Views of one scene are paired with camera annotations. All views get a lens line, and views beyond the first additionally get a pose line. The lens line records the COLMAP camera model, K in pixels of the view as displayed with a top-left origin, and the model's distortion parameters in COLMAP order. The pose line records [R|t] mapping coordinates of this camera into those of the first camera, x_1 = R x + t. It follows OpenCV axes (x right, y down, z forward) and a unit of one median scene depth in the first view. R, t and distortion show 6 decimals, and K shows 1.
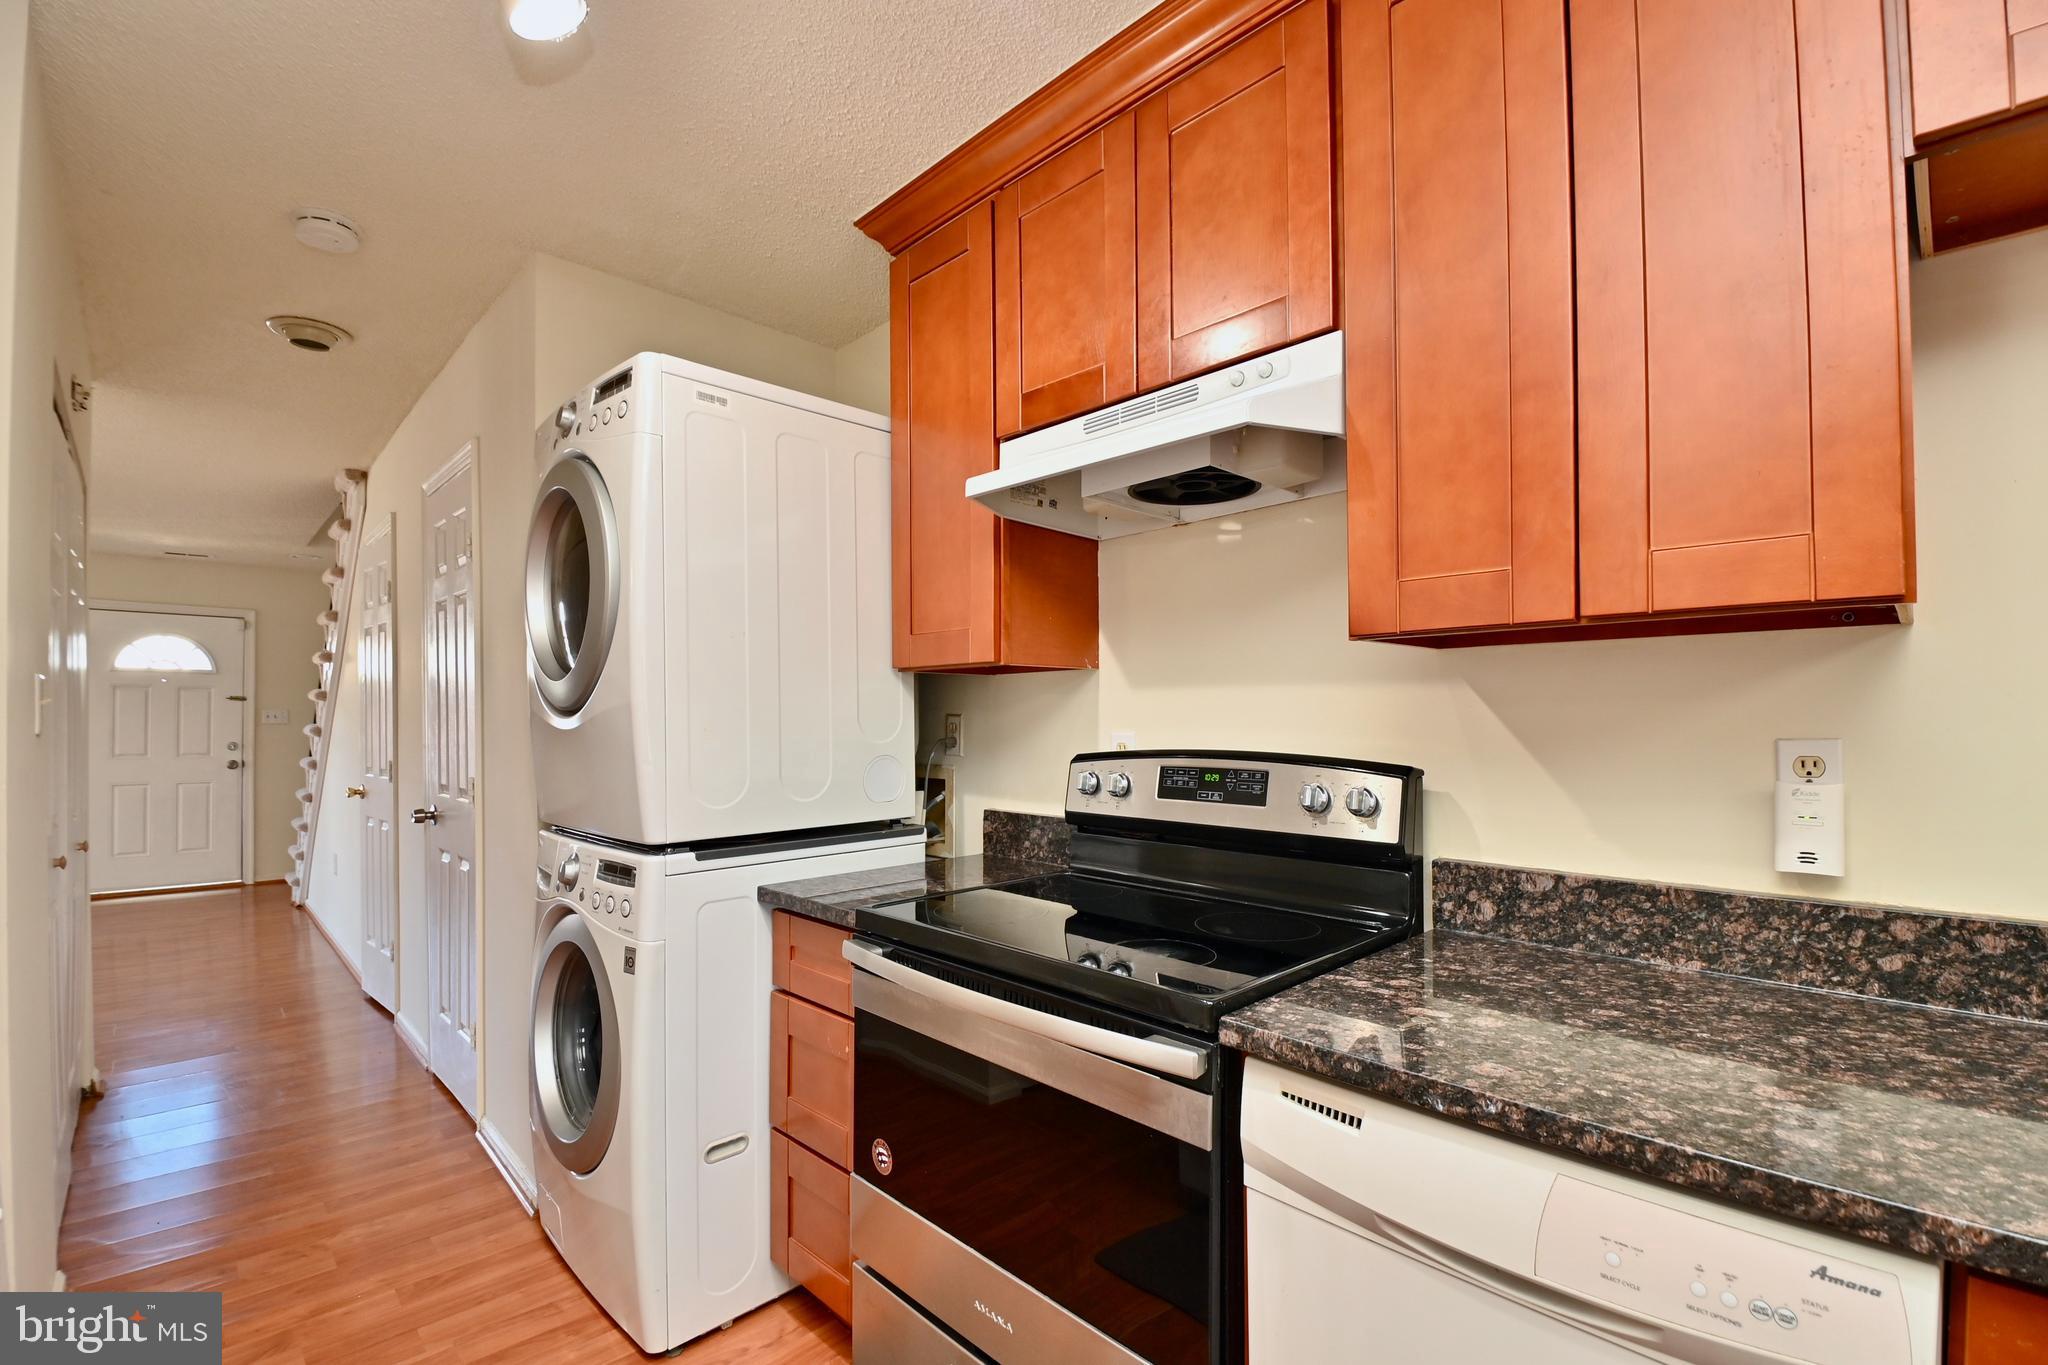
lens RADIAL K [[901.3, 0, 1034.1], [0, 901.3, 711.4], [0, 0, 1]] dist [0.001995, -0.013933]
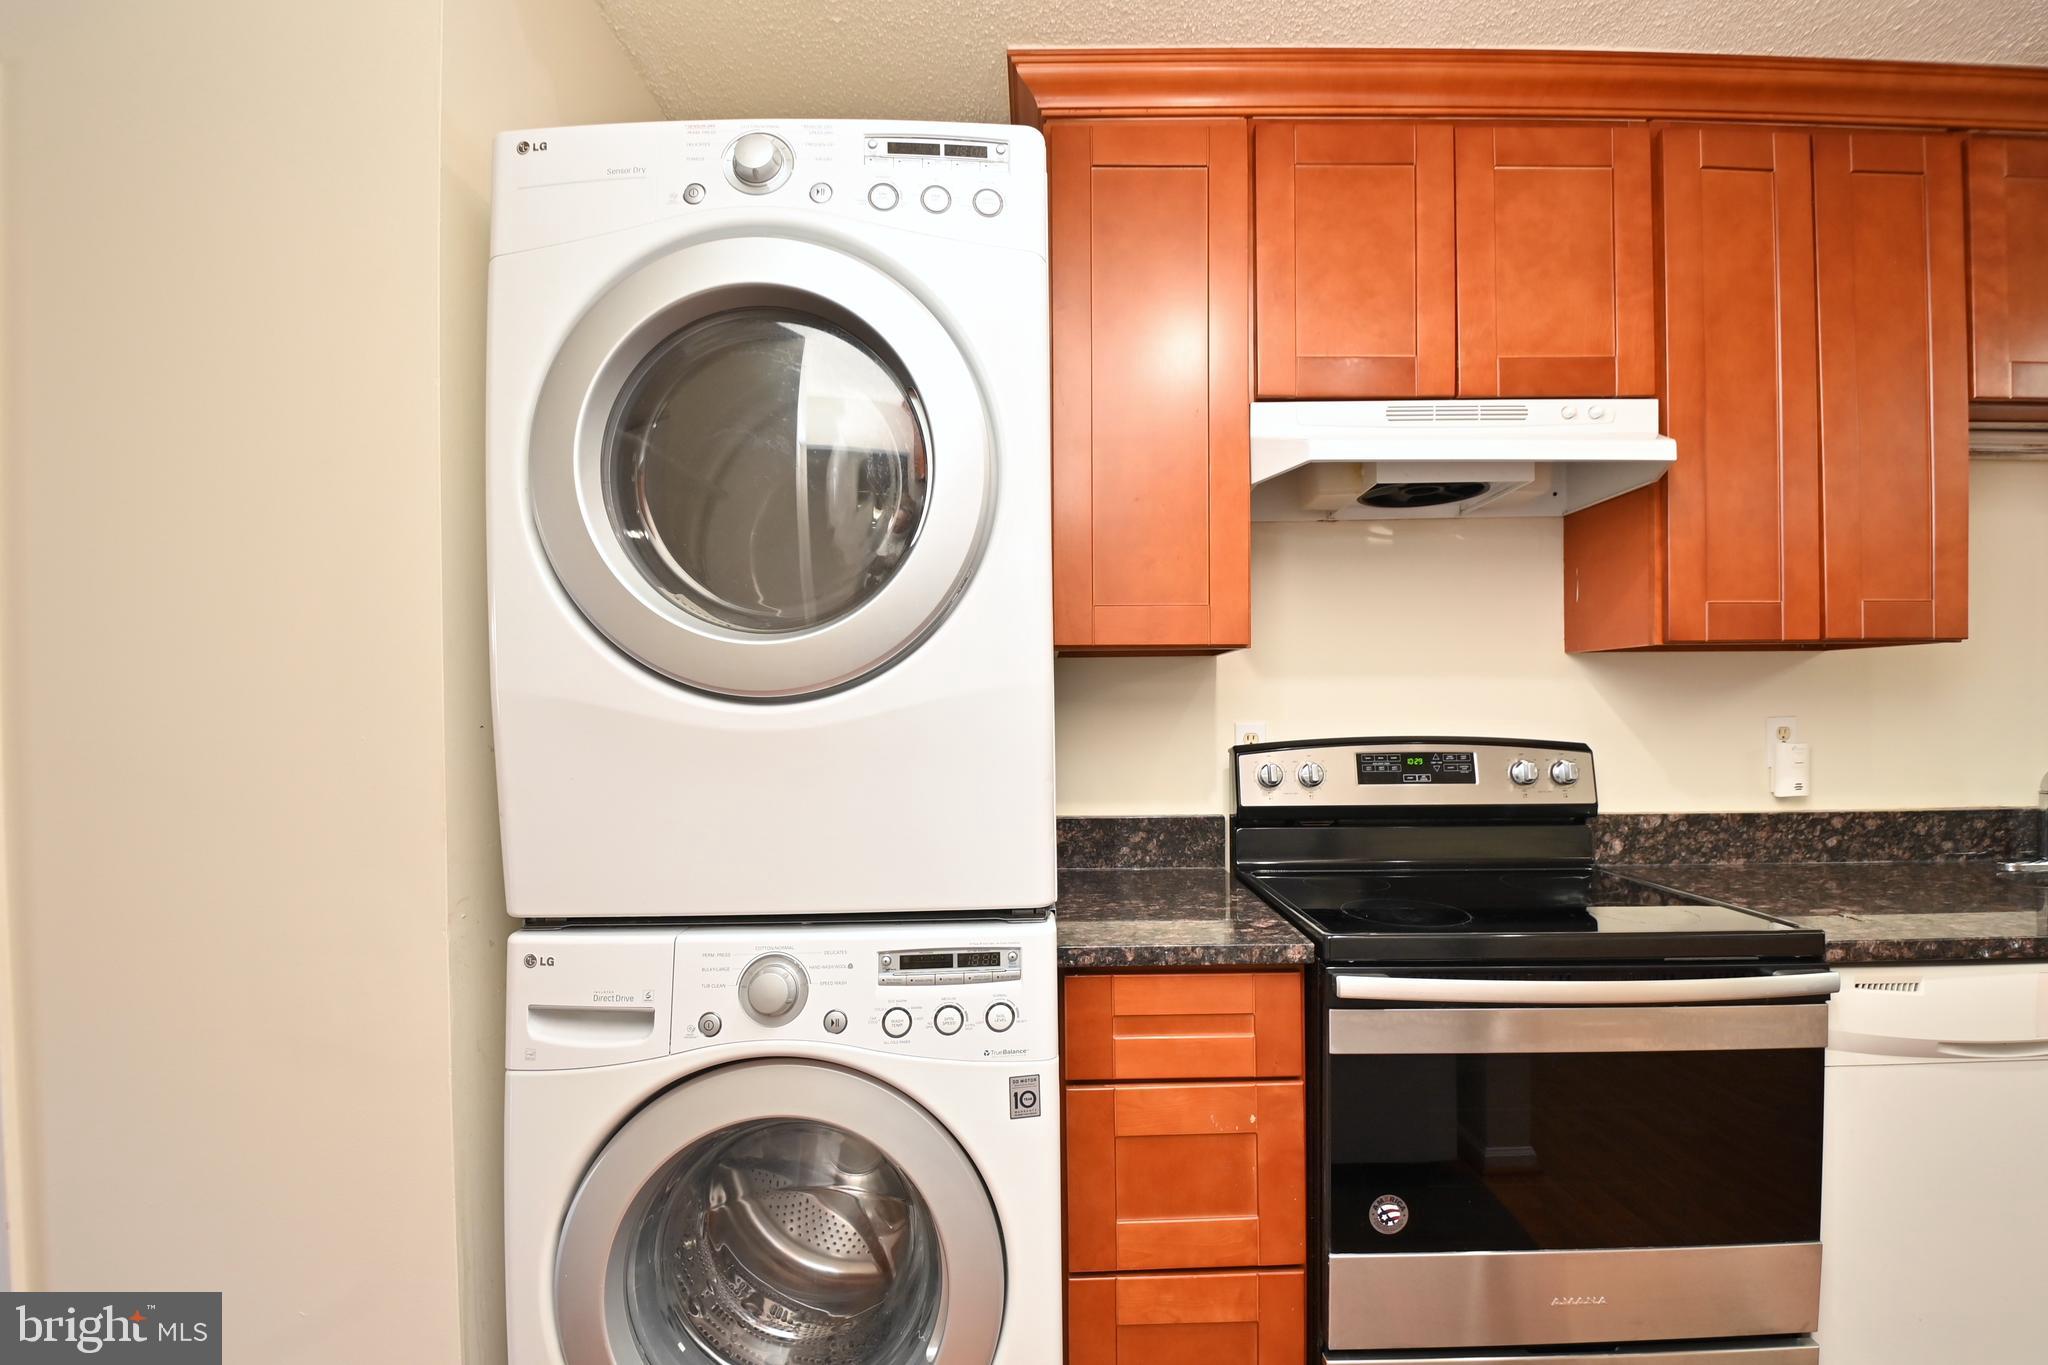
lens RADIAL K [[901.3, 0, 1048.0], [0, 901.3, 711.9], [0, 0, 1]] dist [0.001995, -0.013933]
pose [[0.696683, -0.006775, 0.717347, -1.032277], [0.001788, 0.999969, 0.007708, 0.005311], [-0.717377, -0.004087, 0.696674, 0.647474]]
